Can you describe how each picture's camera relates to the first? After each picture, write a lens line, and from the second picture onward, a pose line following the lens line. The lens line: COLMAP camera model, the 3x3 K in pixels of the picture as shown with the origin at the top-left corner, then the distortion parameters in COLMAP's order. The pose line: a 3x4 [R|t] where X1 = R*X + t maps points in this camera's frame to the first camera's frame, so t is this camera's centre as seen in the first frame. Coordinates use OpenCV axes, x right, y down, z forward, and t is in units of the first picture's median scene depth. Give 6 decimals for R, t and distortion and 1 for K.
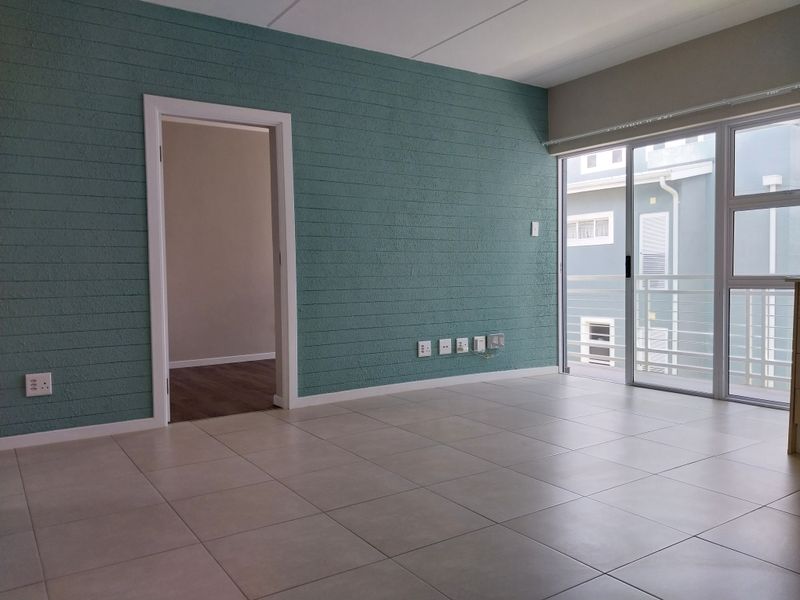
lens RADIAL K [[628.9, 0, 400.0], [0, 628.9, 300.0], [0, 0, 1]] dist [-0.005723, -0.006000]
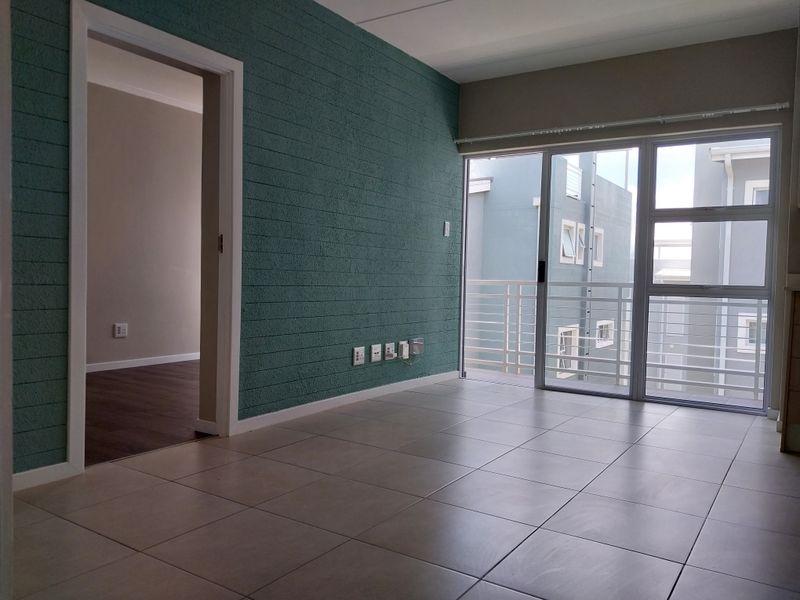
lens RADIAL K [[617.6, 0, 400.0], [0, 617.6, 300.0], [0, 0, 1]] dist [0.053597, -0.076625]
pose [[0.919016, 0.021214, 0.393648, -0.247903], [-0.019537, 0.999775, -0.008269, 0.005416], [-0.393735, -0.000091, 0.919224, 0.179490]]
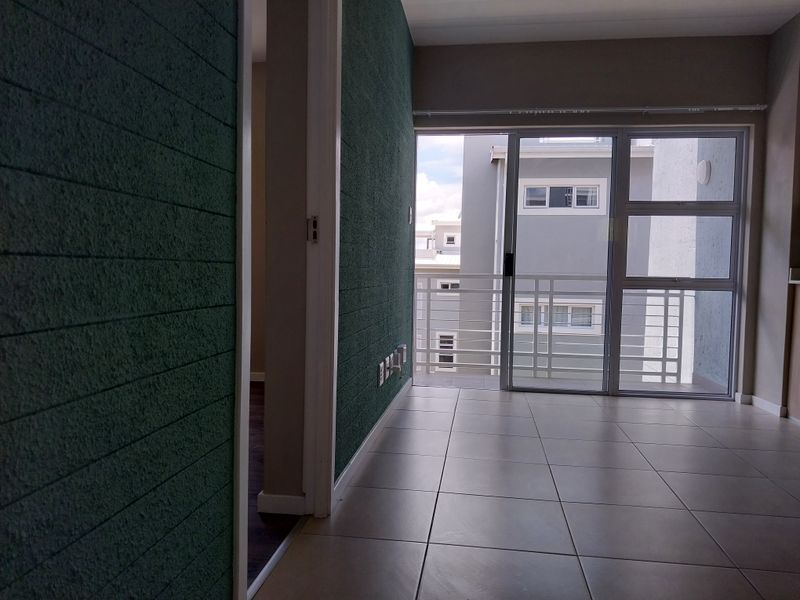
lens RADIAL K [[629.7, 0, 399.0], [0, 629.7, 311.1], [0, 0, 1]] dist [0.005082, -0.004928]
pose [[0.674777, -0.021817, 0.737699, -0.456408], [0.004660, 0.999669, 0.025303, -0.008865], [-0.738007, -0.013636, 0.674655, 0.509431]]
